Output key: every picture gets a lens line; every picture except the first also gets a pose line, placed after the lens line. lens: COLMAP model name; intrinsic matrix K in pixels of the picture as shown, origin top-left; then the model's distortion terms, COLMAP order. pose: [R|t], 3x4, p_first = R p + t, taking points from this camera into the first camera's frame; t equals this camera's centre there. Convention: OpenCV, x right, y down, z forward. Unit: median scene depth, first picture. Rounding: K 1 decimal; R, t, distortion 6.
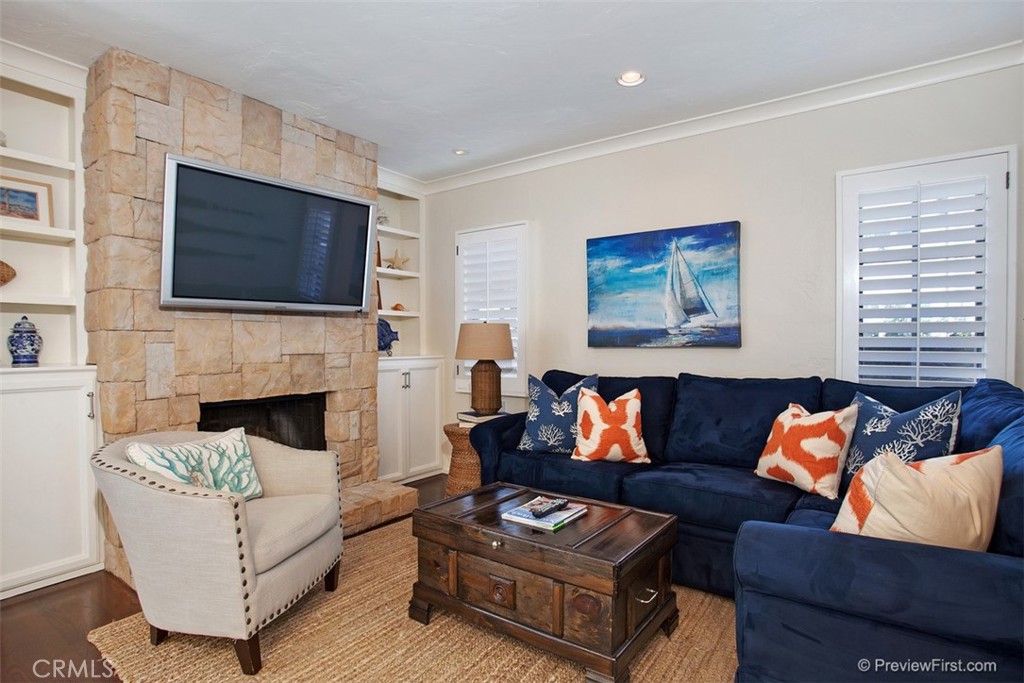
lens RADIAL K [[523.3, 0, 512.0], [0, 523.3, 341.5], [0, 0, 1]] dist [-0.080624, 0.039345]
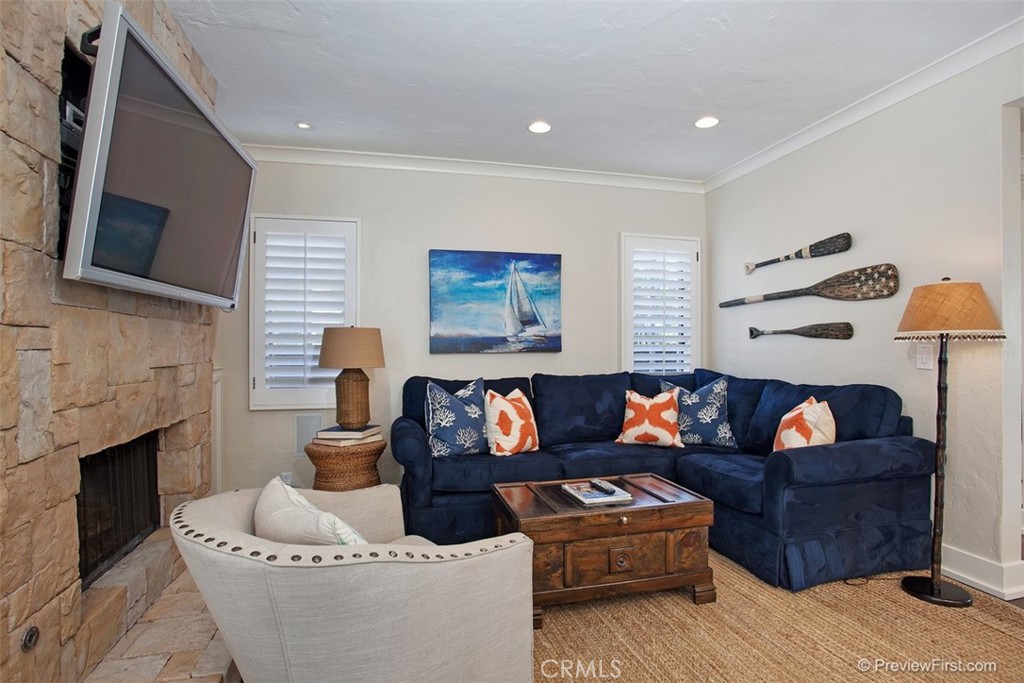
lens RADIAL K [[518.7, 0, 511.1], [0, 518.7, 348.4], [0, 0, 1]] dist [-0.081823, 0.035030]
pose [[0.649289, -0.001645, 0.760540, -0.598598], [0.002527, 0.999997, 0.000005, 0.001258], [-0.760538, 0.001919, 0.649291, 0.240299]]
